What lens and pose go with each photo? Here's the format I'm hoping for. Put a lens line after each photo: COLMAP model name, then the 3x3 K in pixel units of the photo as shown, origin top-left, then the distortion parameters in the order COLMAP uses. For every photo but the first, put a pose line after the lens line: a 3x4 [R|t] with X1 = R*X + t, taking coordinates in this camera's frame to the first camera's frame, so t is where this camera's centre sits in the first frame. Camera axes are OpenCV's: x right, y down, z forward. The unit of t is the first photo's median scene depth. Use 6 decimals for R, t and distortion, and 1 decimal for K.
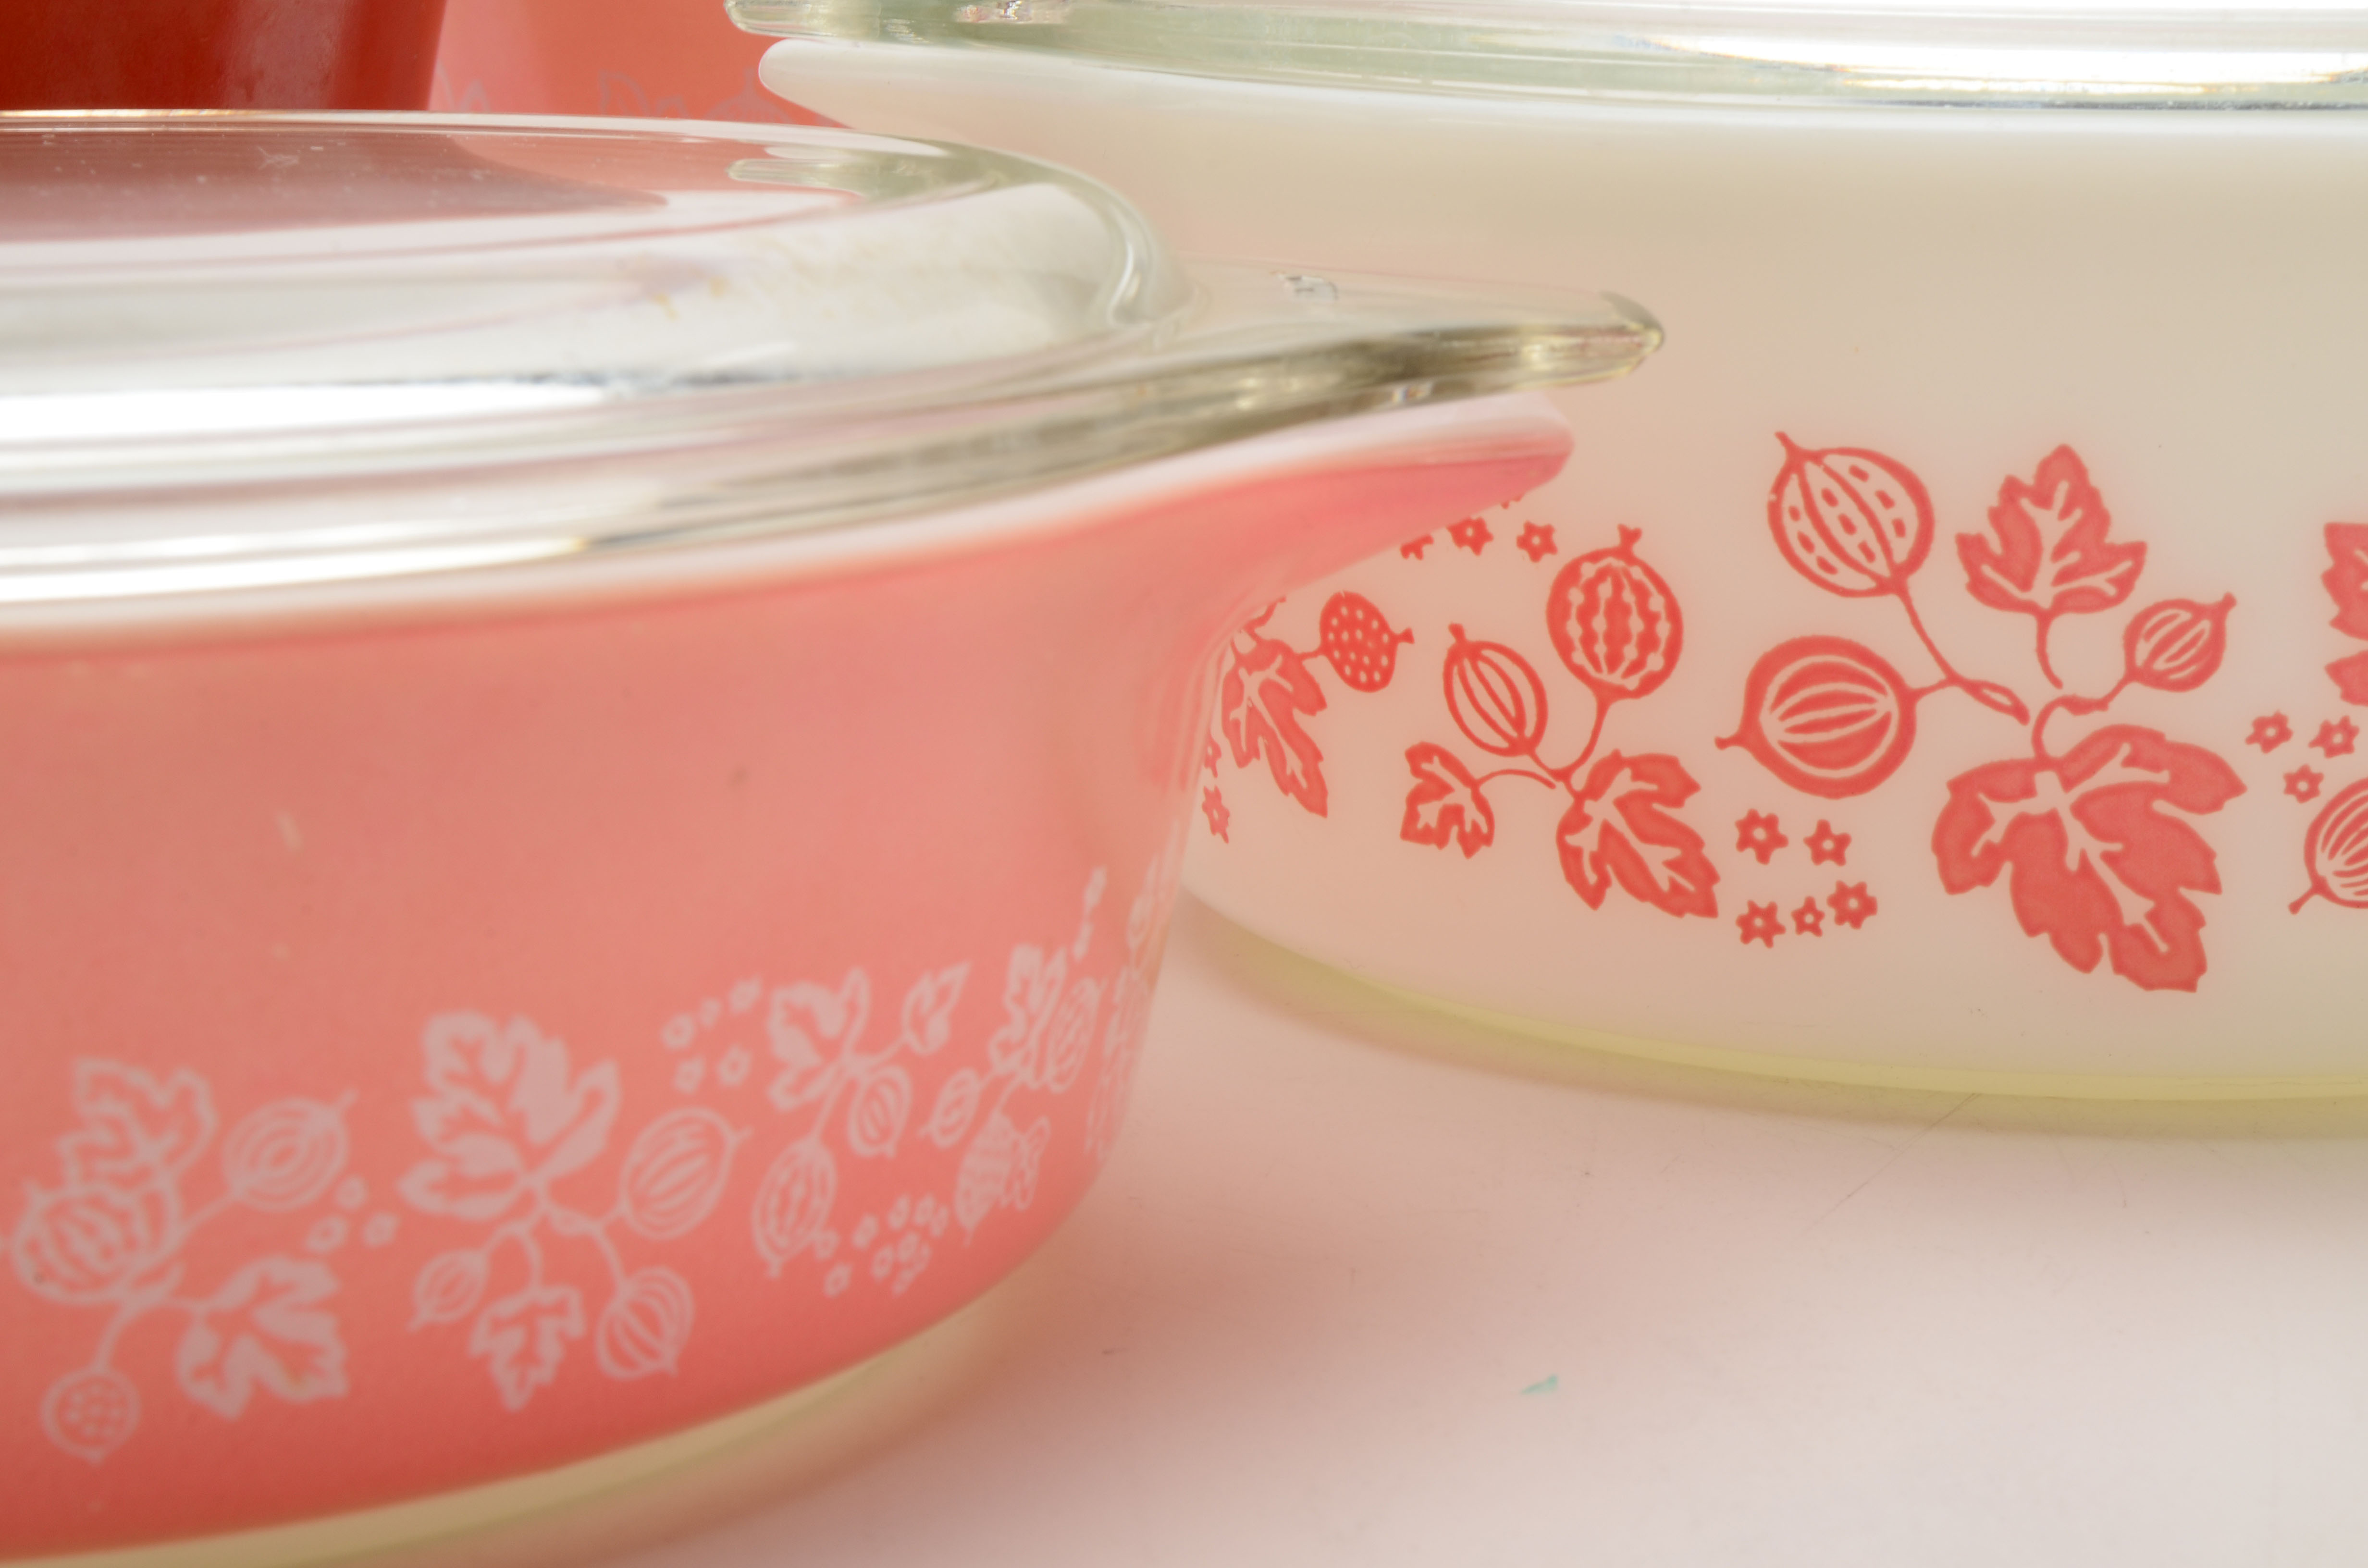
lens RADIAL K [[5274.0, 0, 1188.4], [0, 5274.0, 780.9], [0, 0, 1]] dist [0.078050, 0.000000]
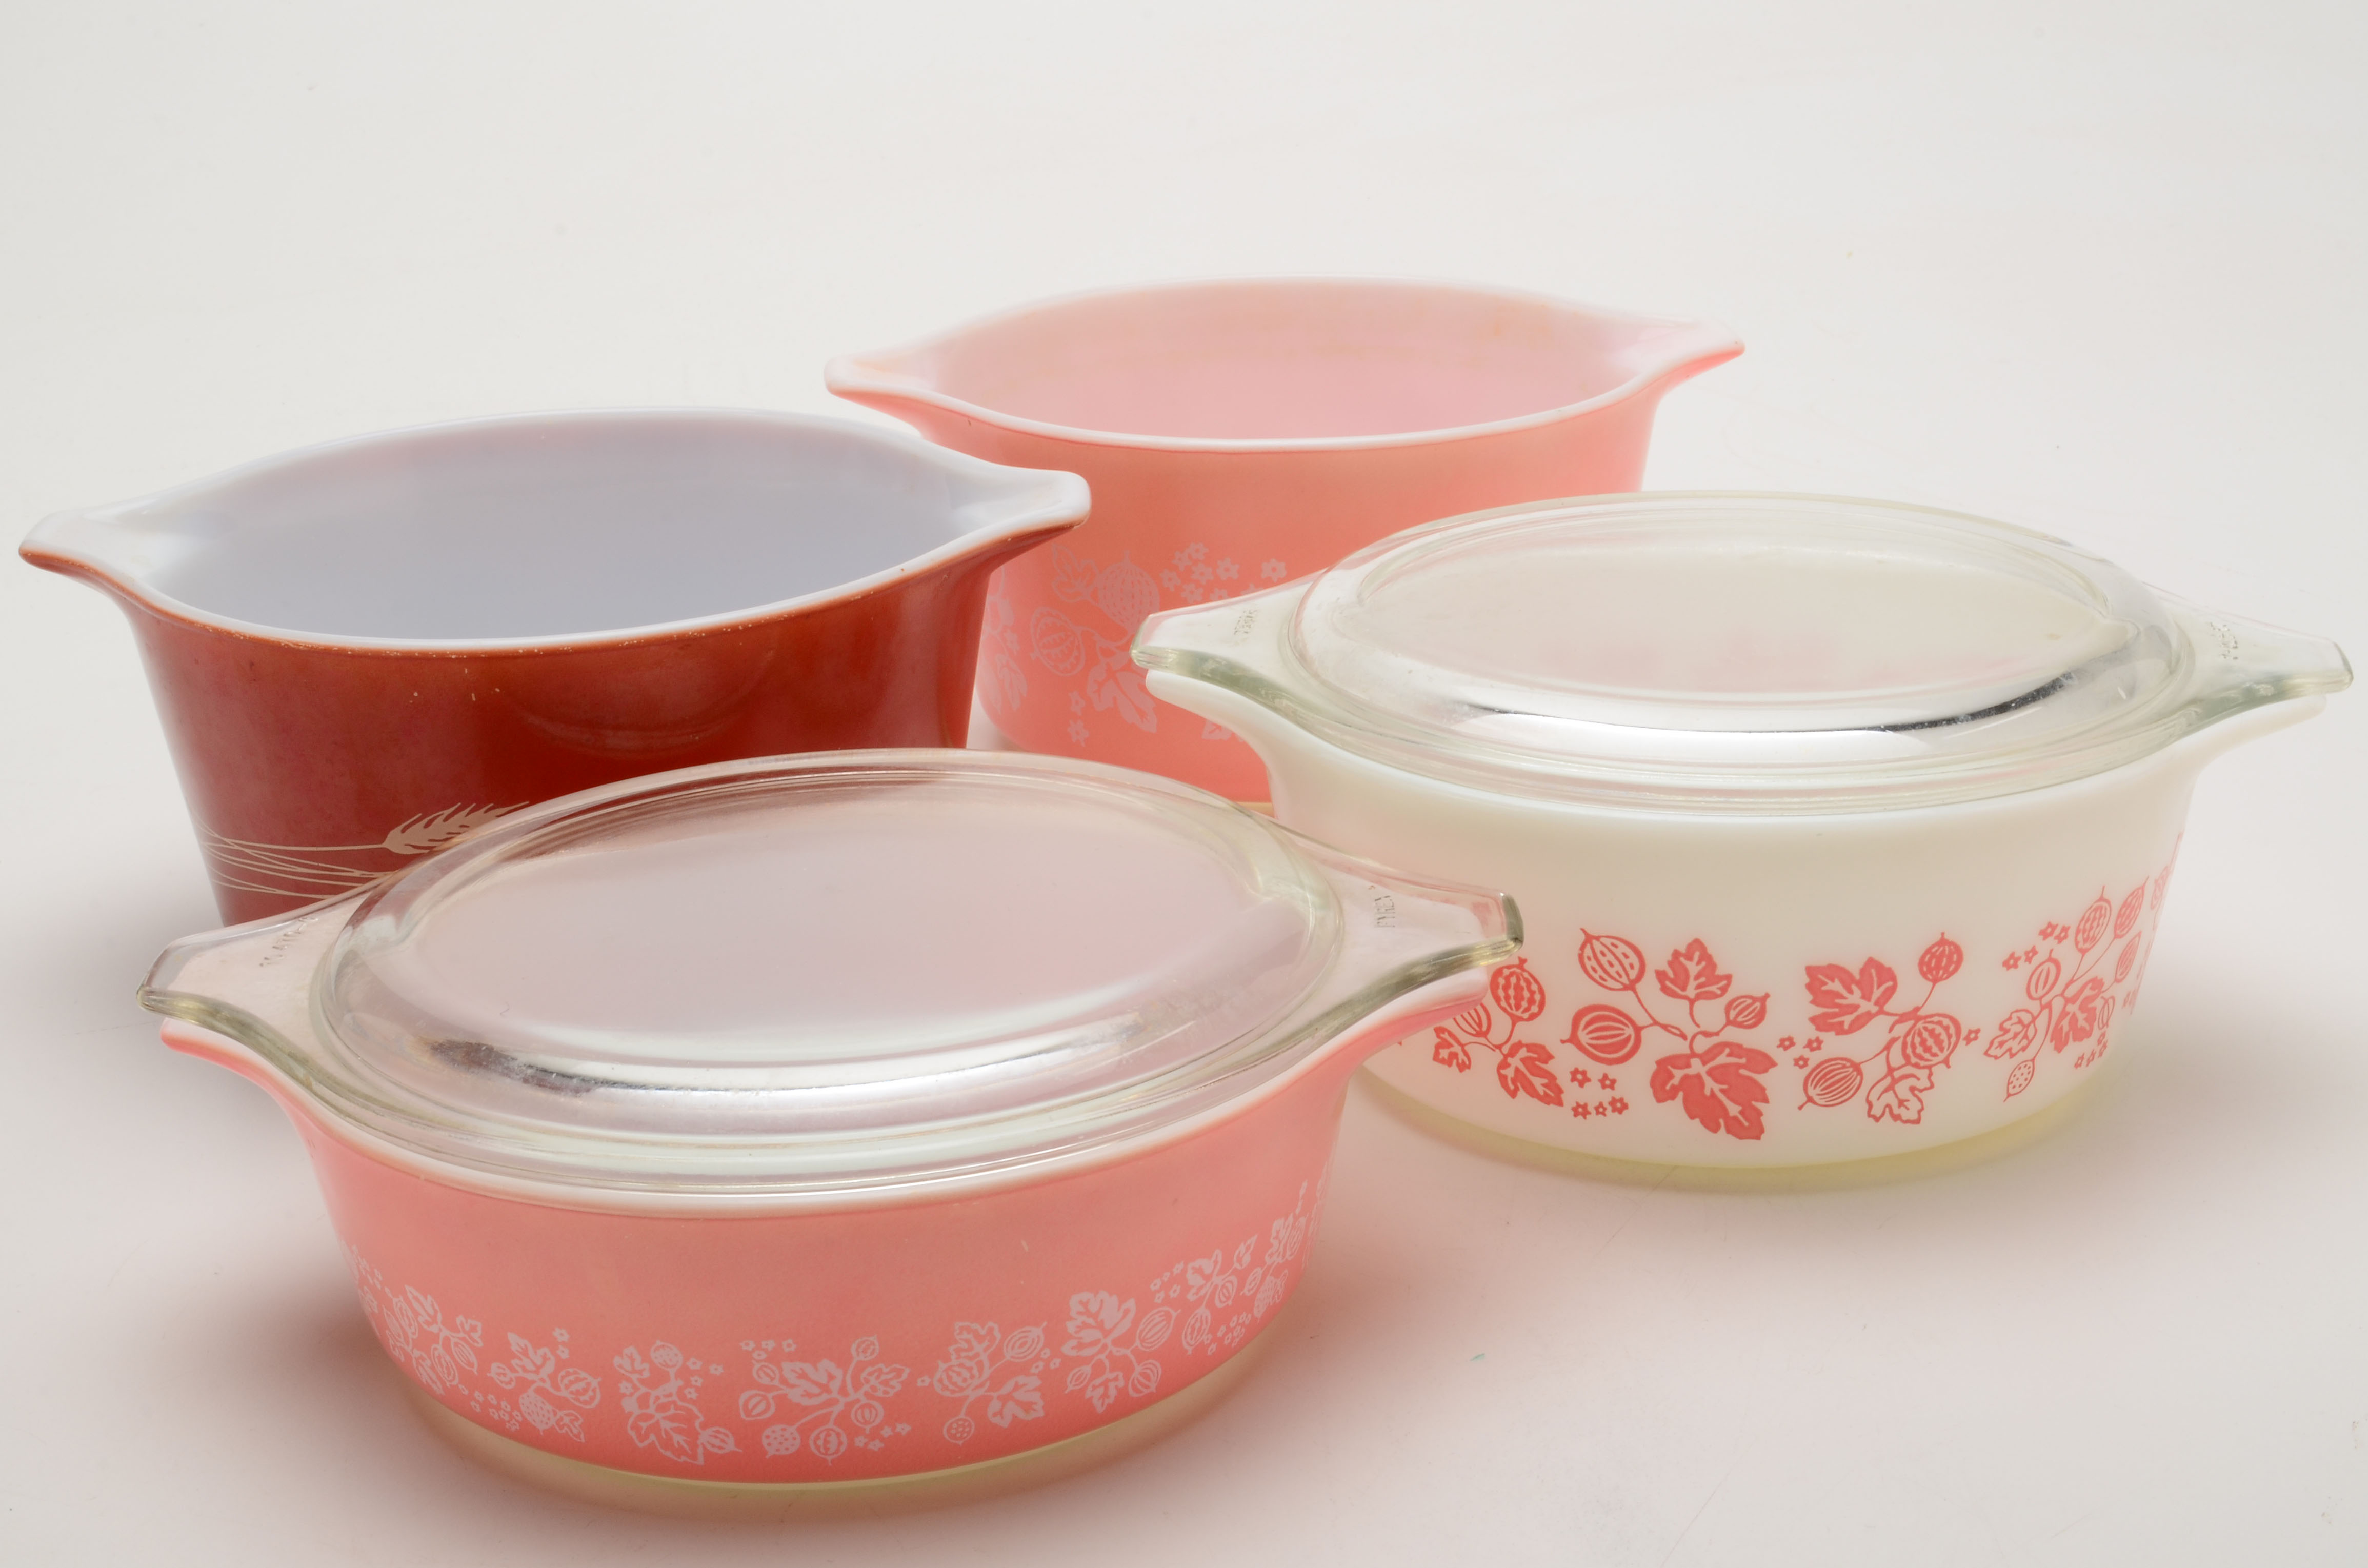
lens RADIAL K [[3900.7, 0, 1181.5], [0, 3900.7, 785.6], [0, 0, 1]] dist [0.004120, 0.000000]
pose [[0.998474, -0.019067, -0.051830, 0.022593], [0.025898, 0.990574, 0.134511, -0.377962], [0.048777, -0.135648, 0.989556, -0.775723]]
